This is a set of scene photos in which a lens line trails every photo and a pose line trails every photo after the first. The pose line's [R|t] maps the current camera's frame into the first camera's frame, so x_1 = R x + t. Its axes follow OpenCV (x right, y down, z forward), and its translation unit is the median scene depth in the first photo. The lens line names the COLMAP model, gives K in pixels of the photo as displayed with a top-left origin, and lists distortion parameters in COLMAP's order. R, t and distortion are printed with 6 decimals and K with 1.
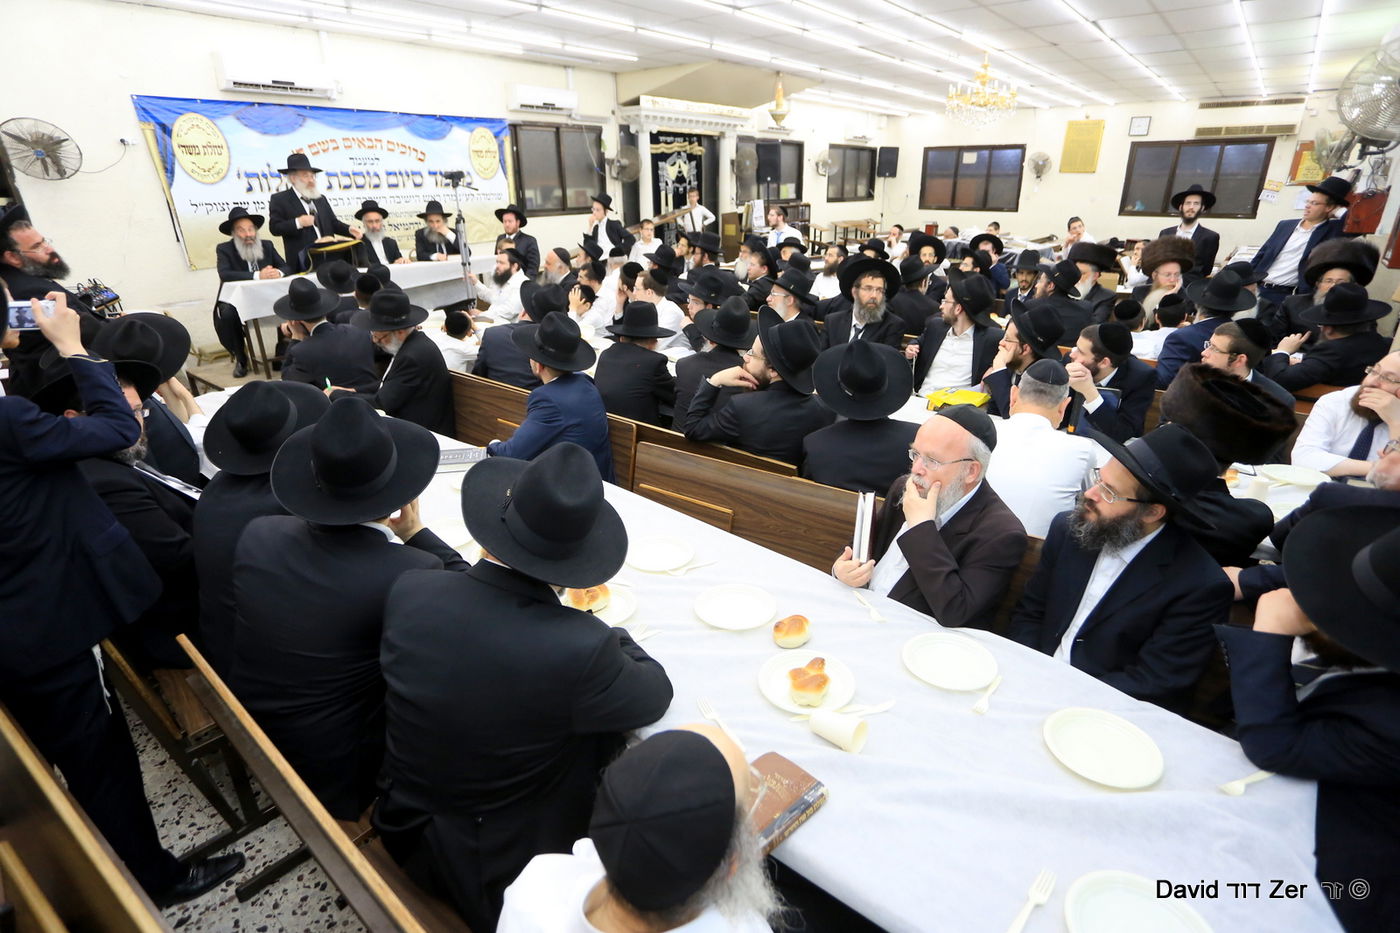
lens RADIAL K [[701.7, 0, 709.0], [0, 701.7, 466.5], [0, 0, 1]] dist [-0.059406, 0.025757]
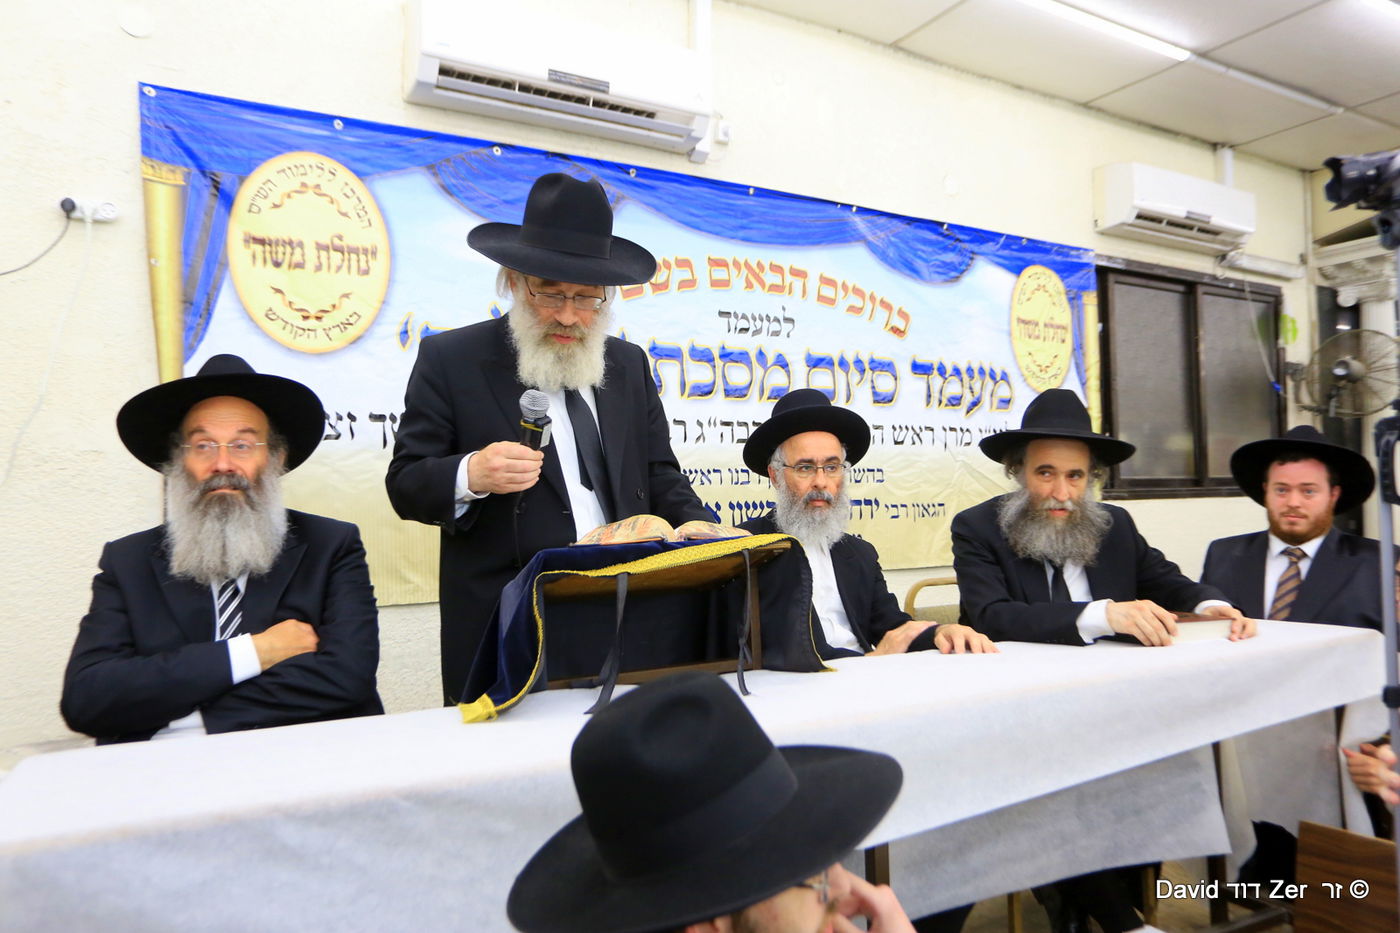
lens RADIAL K [[928.1, 0, 697.0], [0, 928.1, 468.3], [0, 0, 1]] dist [-0.037421, 0.042725]
pose [[0.921065, -0.019039, -0.388944, -0.342804], [-0.137647, 0.918407, -0.370920, -0.197628], [0.364271, 0.395179, 0.843292, 0.612994]]
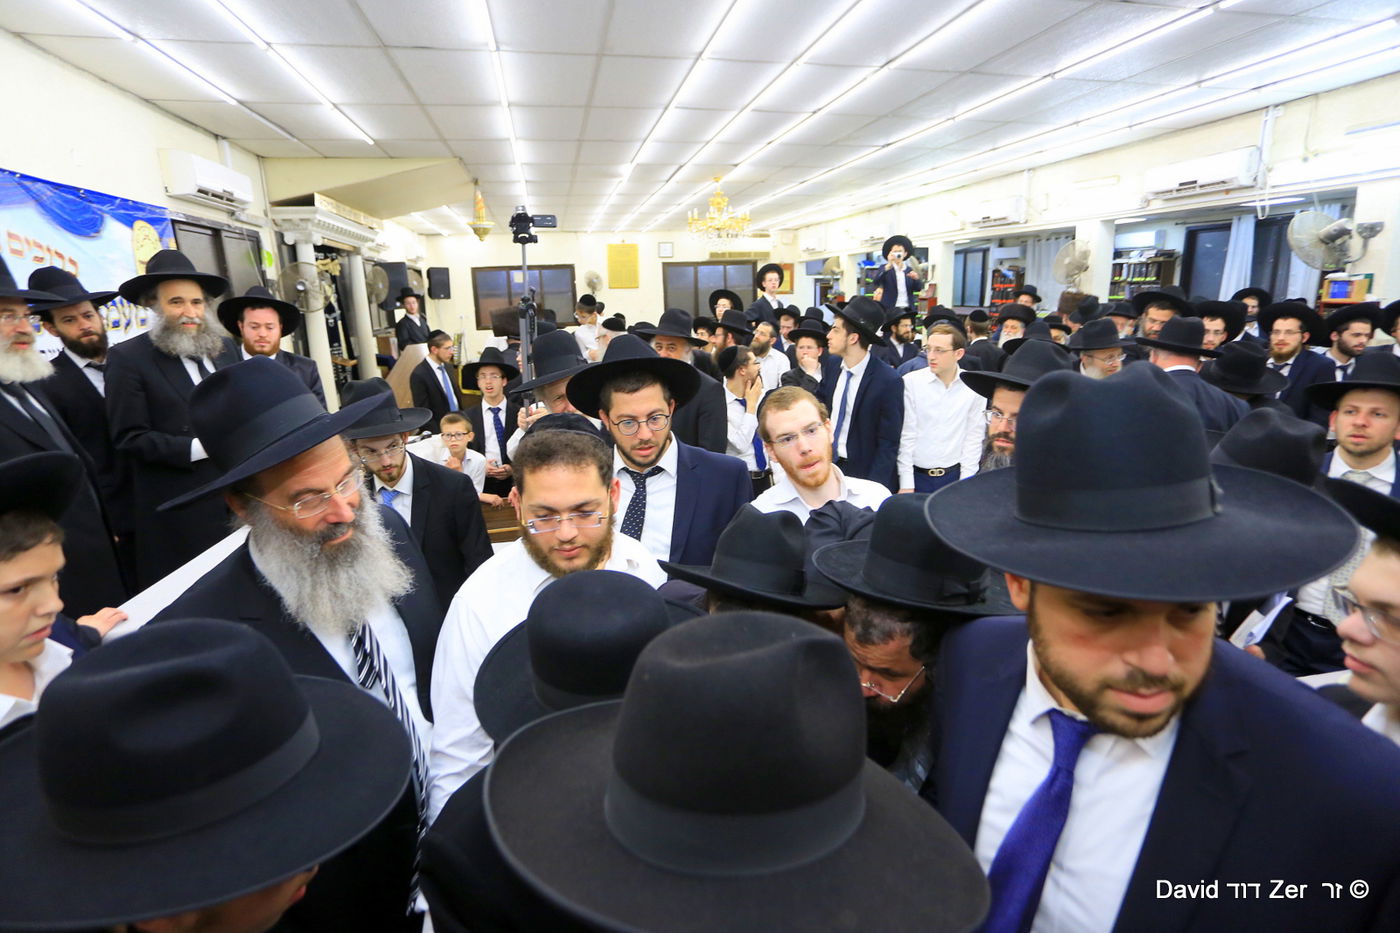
lens RADIAL K [[701.7, 0, 713.2], [0, 701.7, 471.7], [0, 0, 1]] dist [-0.059406, 0.025757]
pose [[0.636302, -0.199163, 0.745288, -0.534916], [0.306585, 0.951815, -0.007399, -0.184537], [-0.707903, 0.233202, 0.666701, 0.419116]]
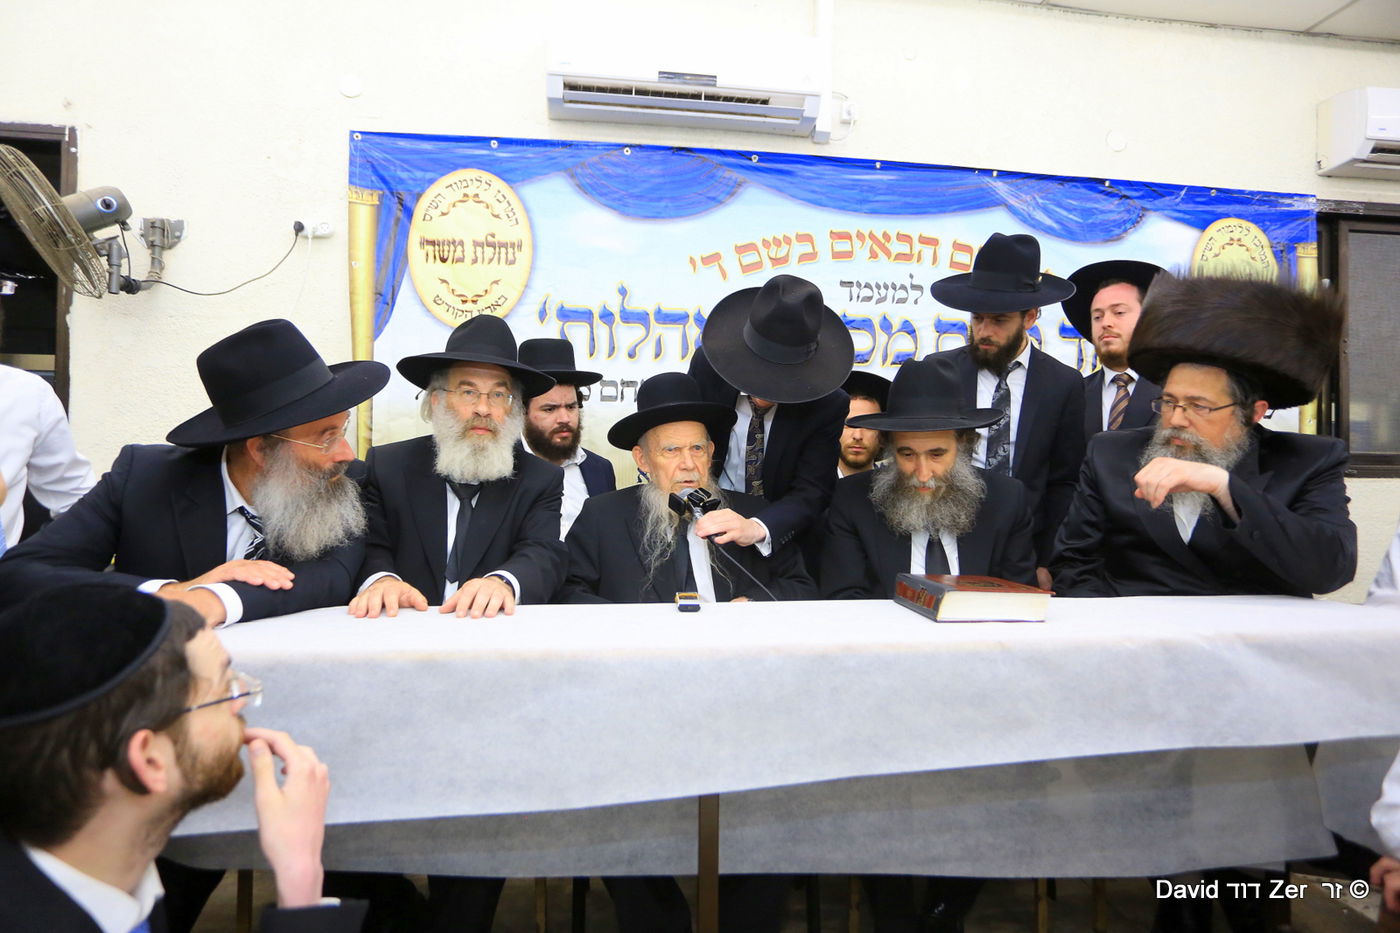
lens RADIAL K [[775.3, 0, 696.9], [0, 775.3, 461.2], [0, 0, 1]] dist [-0.051243, 0.028438]
pose [[0.707582, 0.003130, -0.706624, -0.279286], [-0.281467, 0.918485, -0.277780, -0.220580], [0.648154, 0.395444, 0.650784, 0.696800]]
